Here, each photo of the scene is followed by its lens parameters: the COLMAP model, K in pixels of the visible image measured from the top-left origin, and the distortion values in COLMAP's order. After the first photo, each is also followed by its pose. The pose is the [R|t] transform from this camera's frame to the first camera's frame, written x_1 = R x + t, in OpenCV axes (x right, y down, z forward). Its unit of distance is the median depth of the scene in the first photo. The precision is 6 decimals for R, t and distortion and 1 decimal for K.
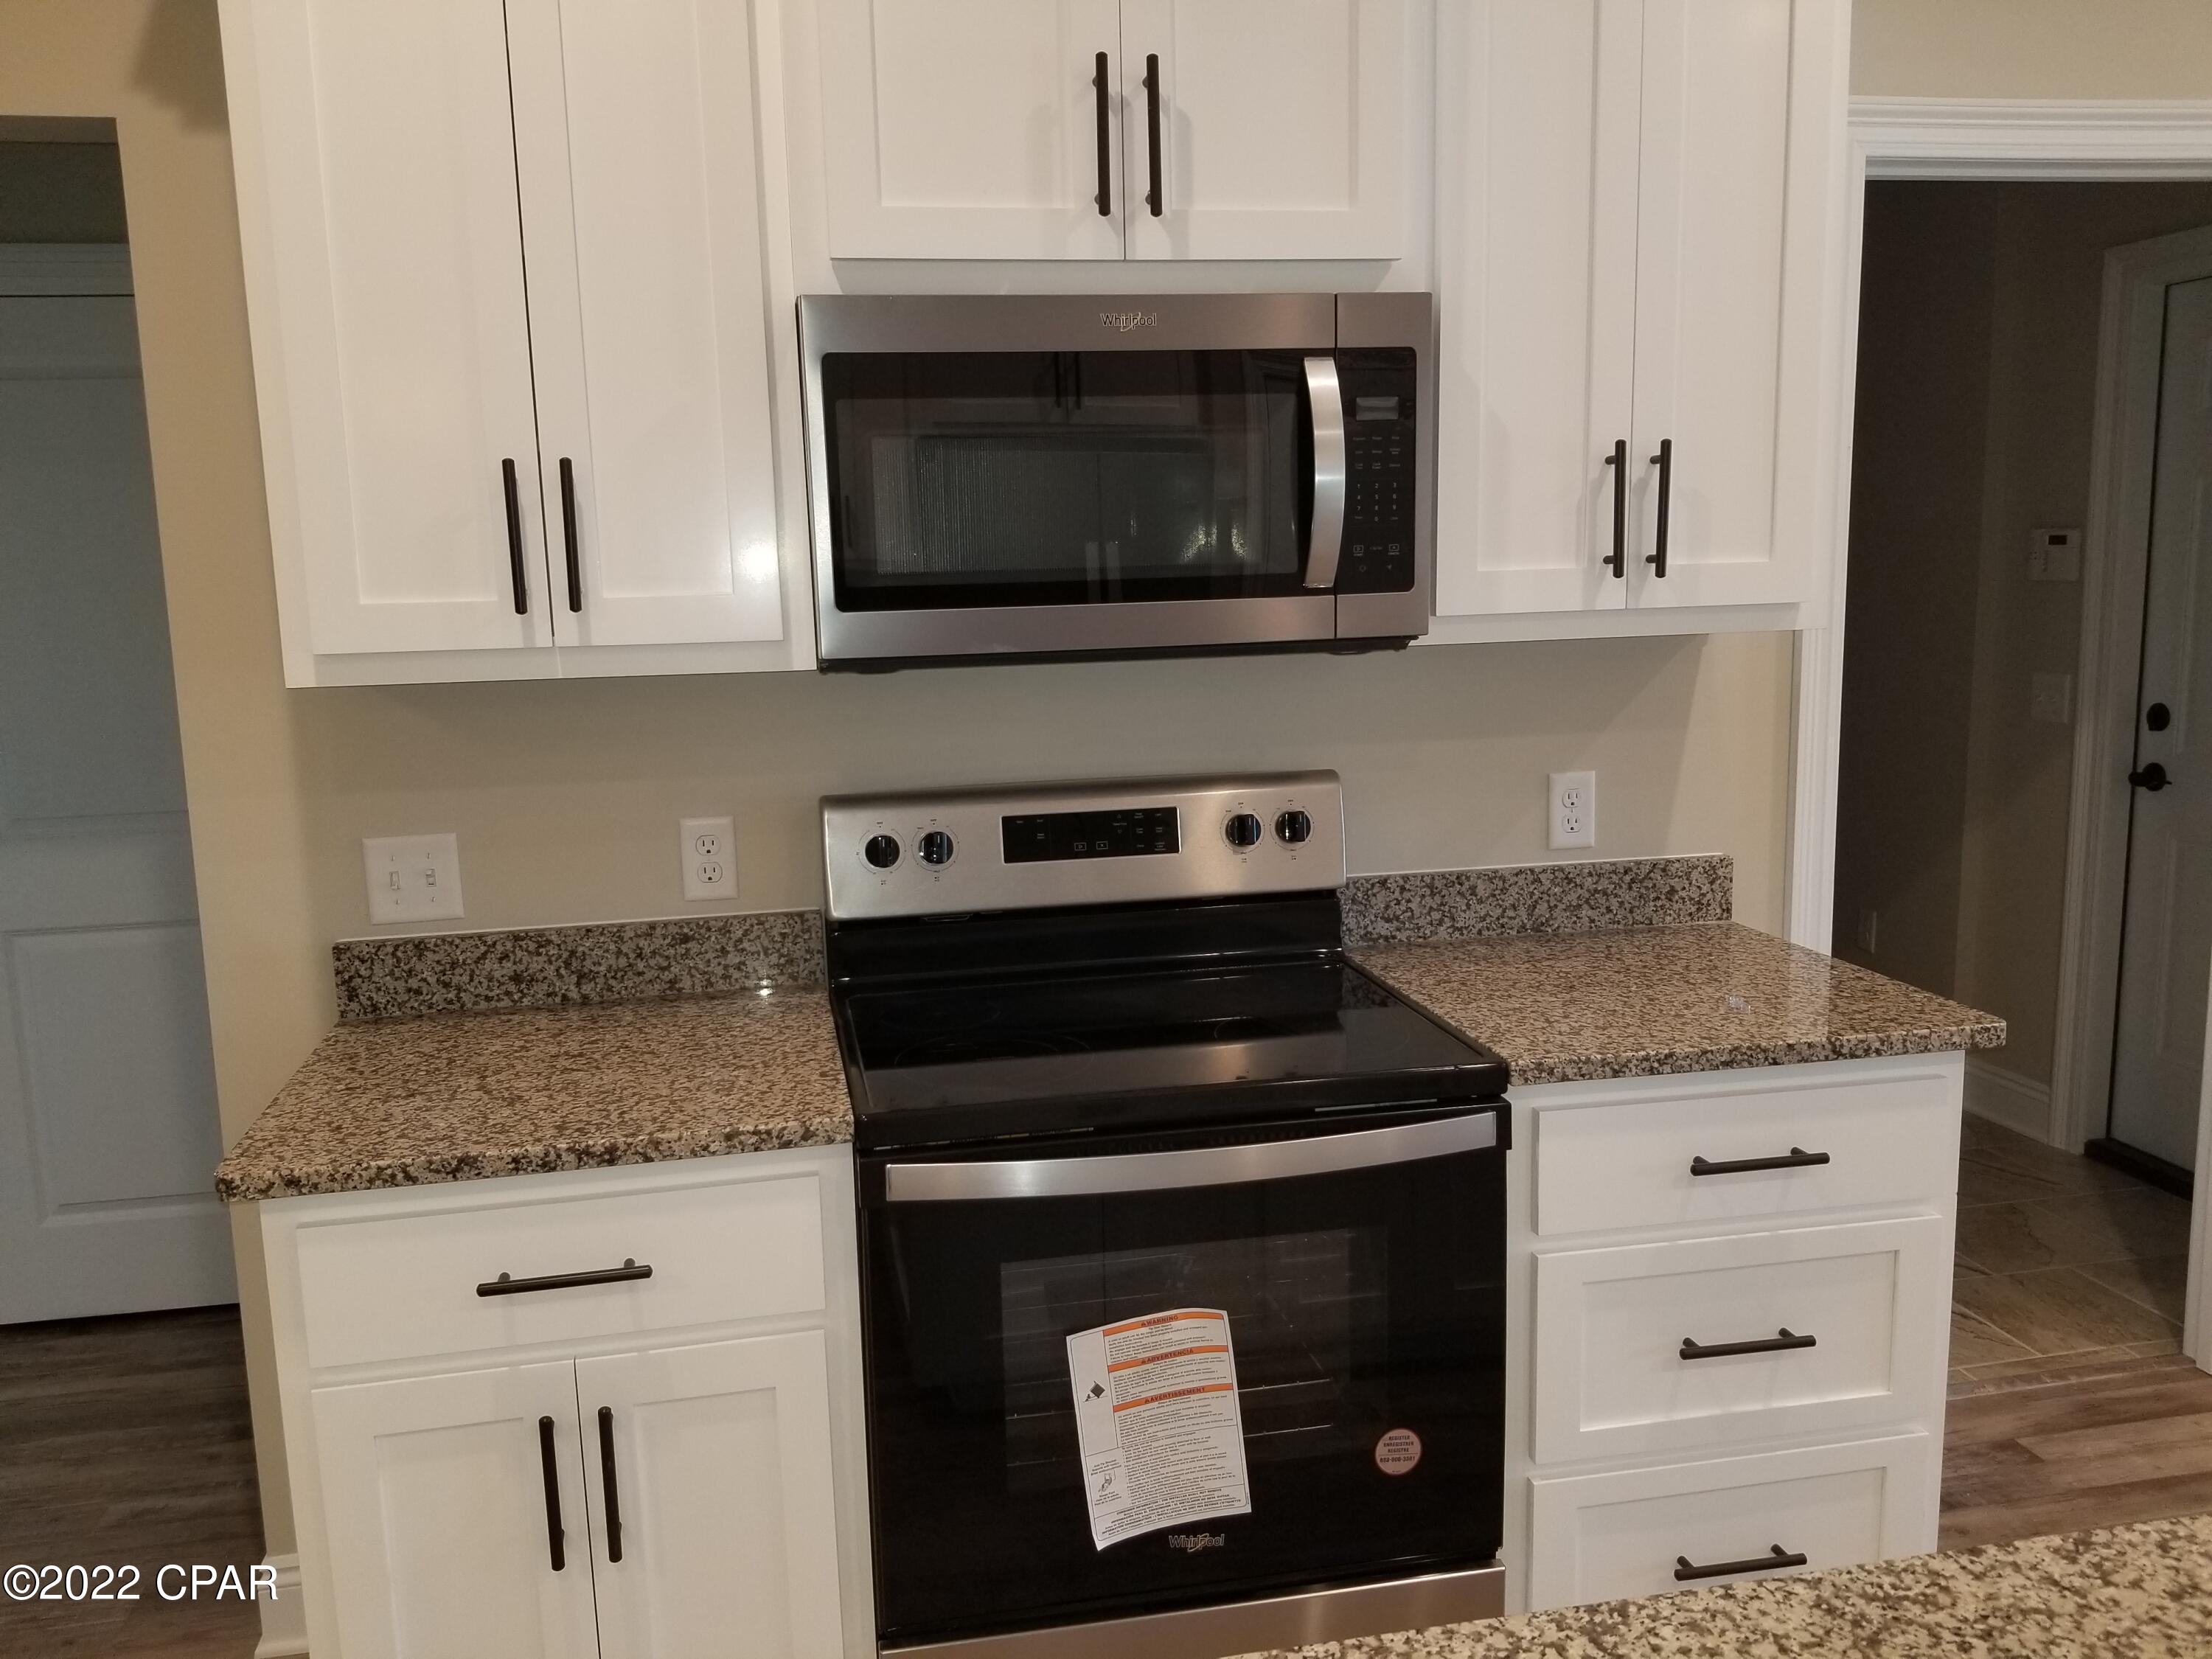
lens RADIAL K [[1697.1, 0, 1091.2], [0, 1697.1, 823.6], [0, 0, 1]] dist [0.137734, -0.260298]
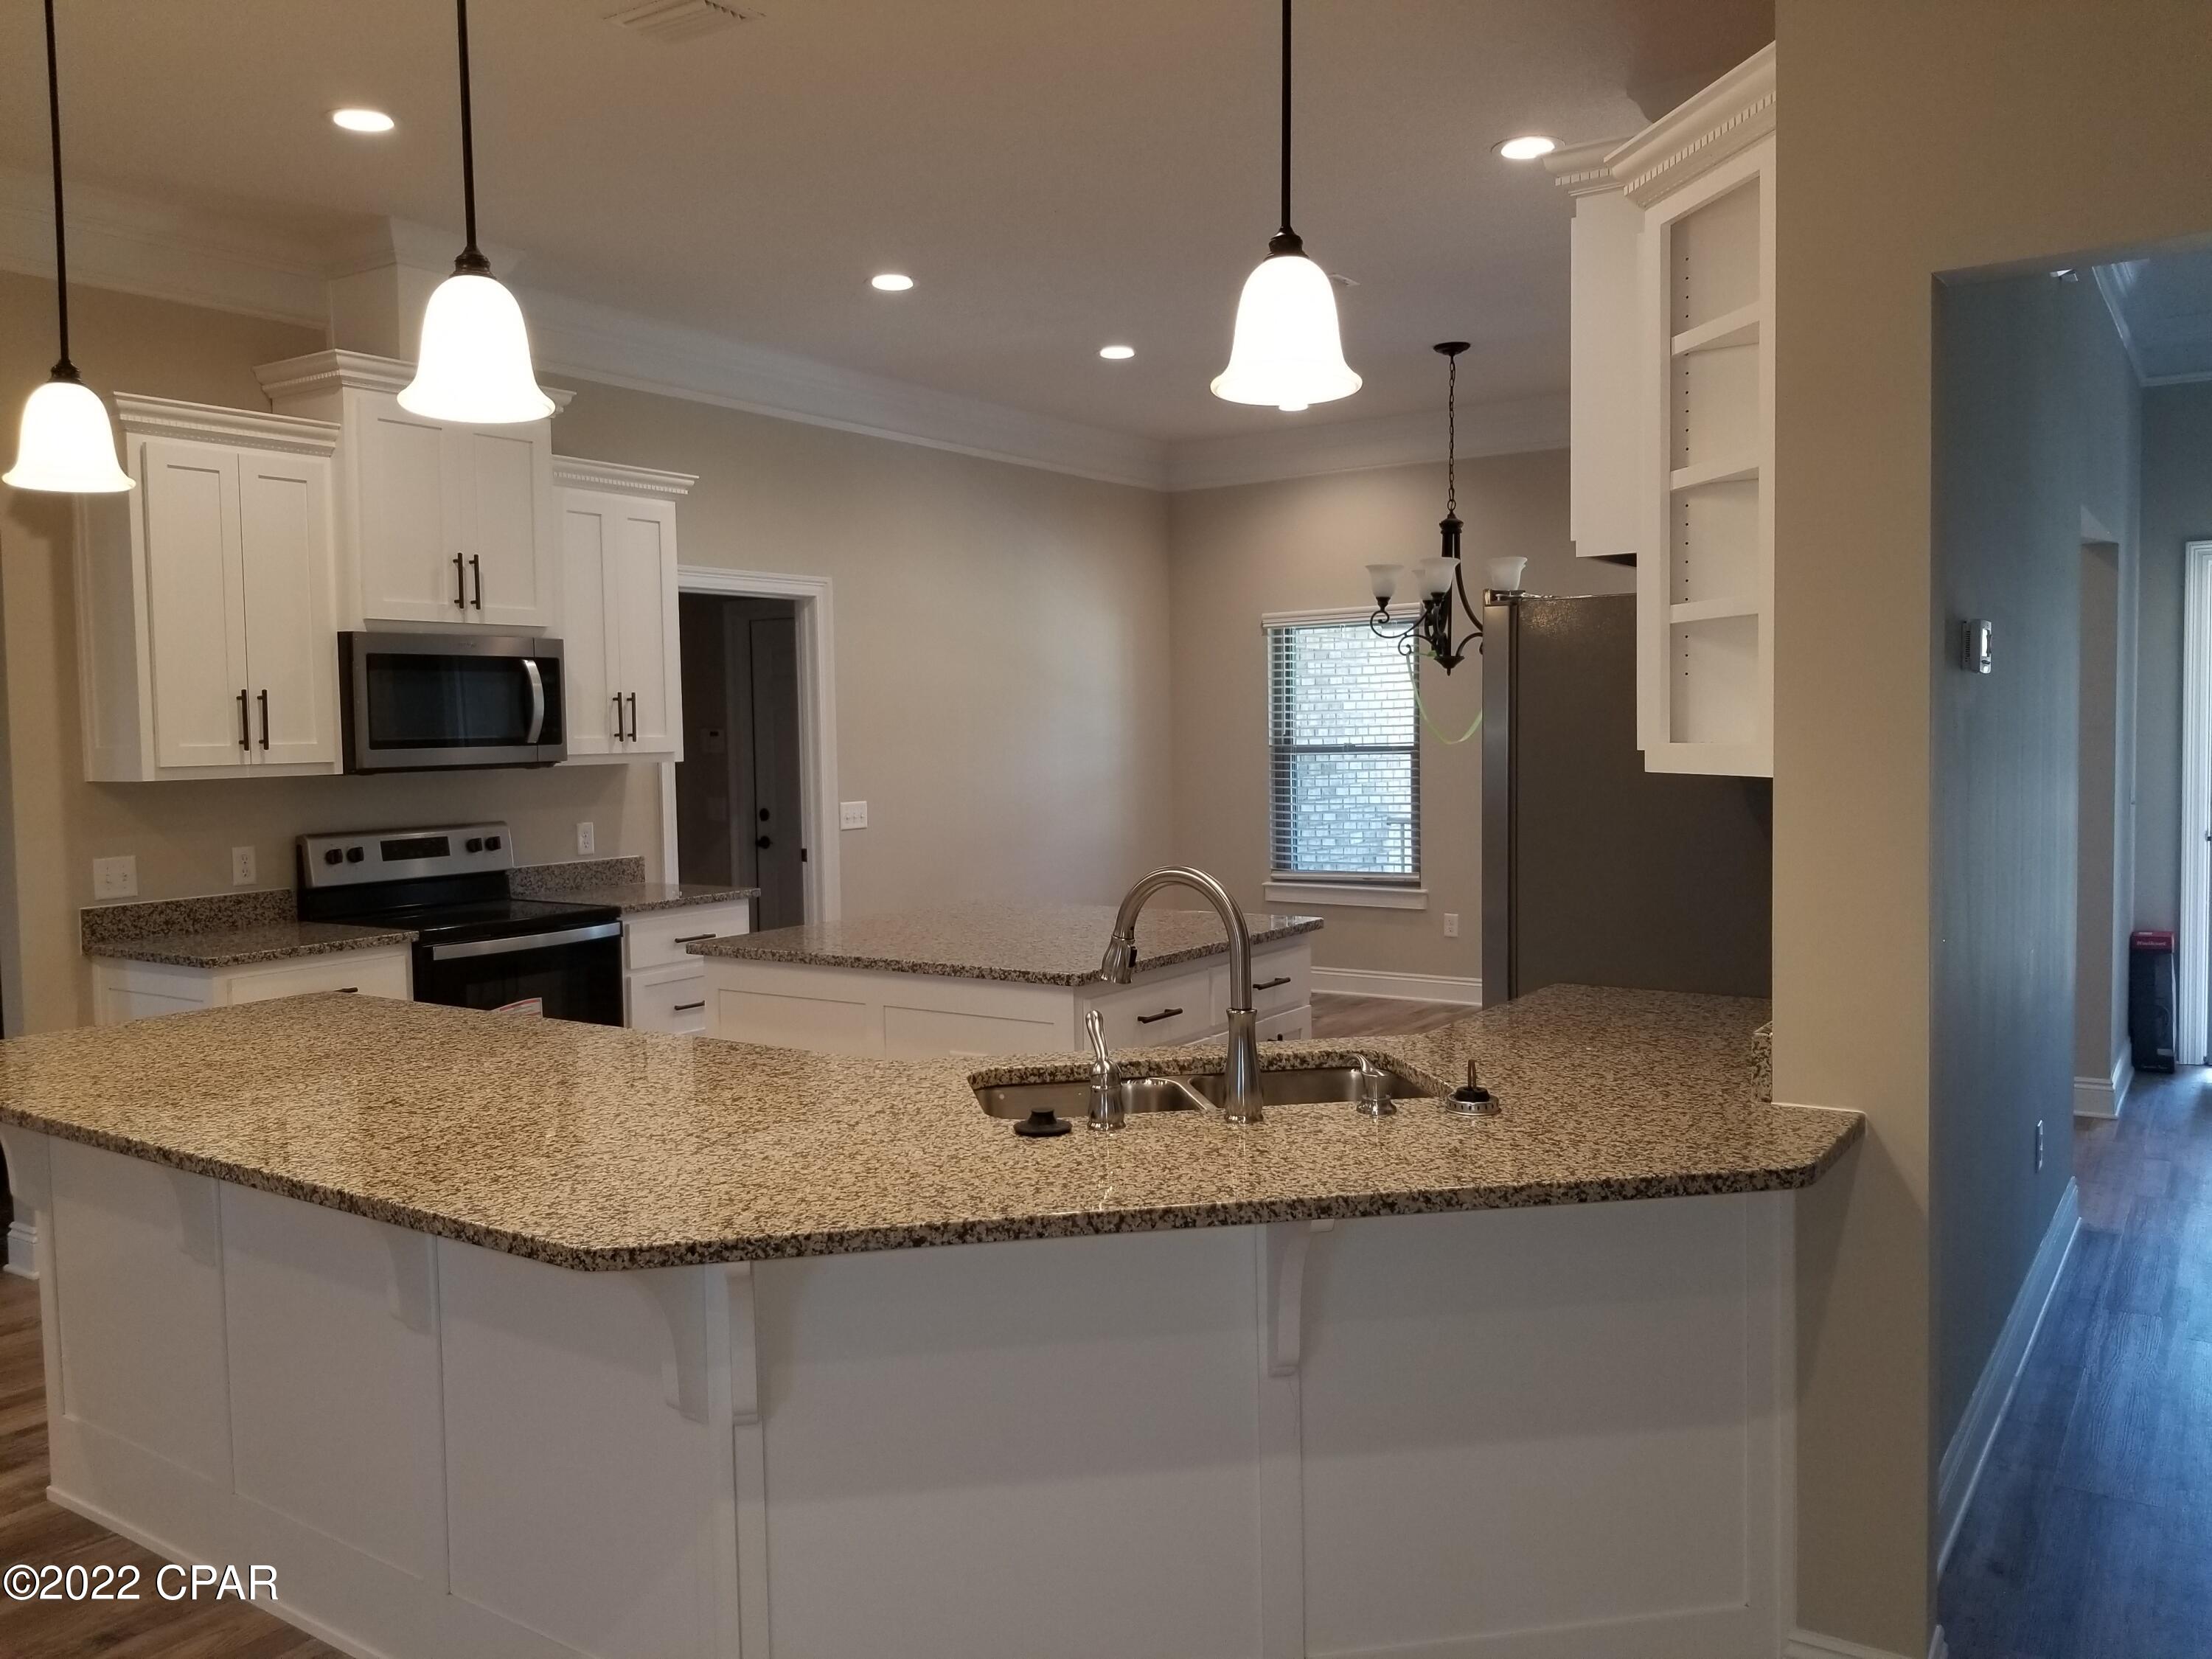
lens RADIAL K [[1697.1, 0, 1091.2], [0, 1697.1, 823.6], [0, 0, 1]] dist [0.137734, -0.260298]
pose [[0.700592, -0.028345, 0.712998, -1.065028], [0.110827, 0.991408, -0.069485, 0.246482], [-0.704903, 0.127700, 0.697714, -1.345745]]
